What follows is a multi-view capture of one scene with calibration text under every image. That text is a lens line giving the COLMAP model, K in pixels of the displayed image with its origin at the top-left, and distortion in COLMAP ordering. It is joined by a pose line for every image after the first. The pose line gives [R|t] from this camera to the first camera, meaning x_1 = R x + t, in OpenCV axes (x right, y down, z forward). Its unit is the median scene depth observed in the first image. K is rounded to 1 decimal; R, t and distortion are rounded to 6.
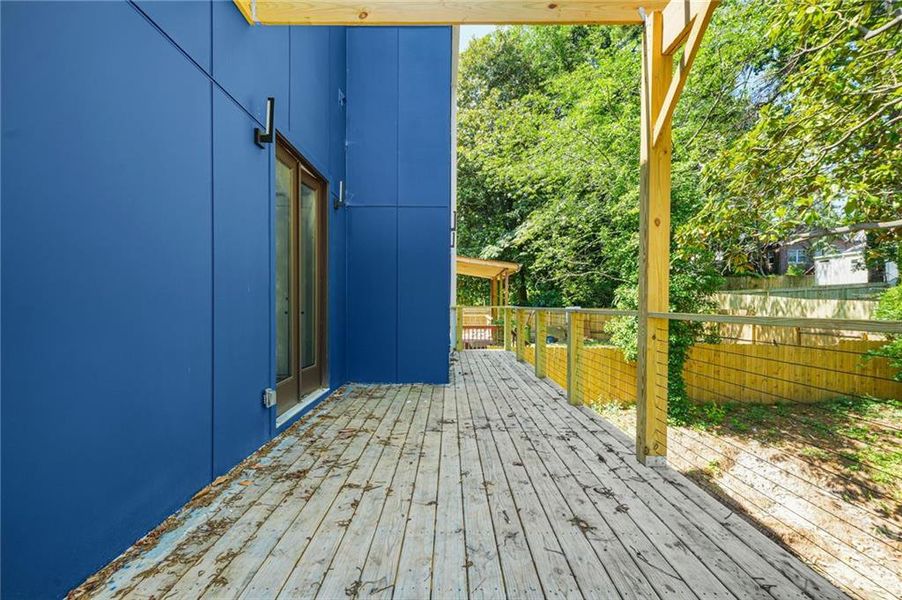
lens RADIAL K [[423.9, 0, 453.0], [0, 423.9, 304.1], [0, 0, 1]] dist [0.001578, 0.000784]
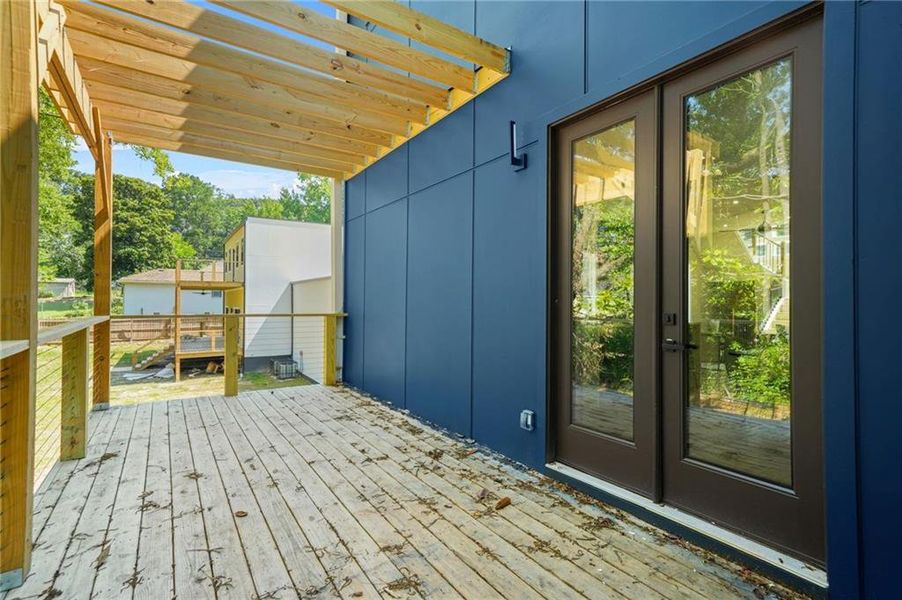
lens RADIAL K [[423.9, 0, 453.0], [0, 423.9, 304.1], [0, 0, 1]] dist [0.001578, 0.000784]
pose [[-0.830901, -0.009684, -0.556337, 0.270031], [-0.013882, 0.999898, 0.003327, -0.048637], [0.556248, 0.010487, -0.830950, 1.887956]]
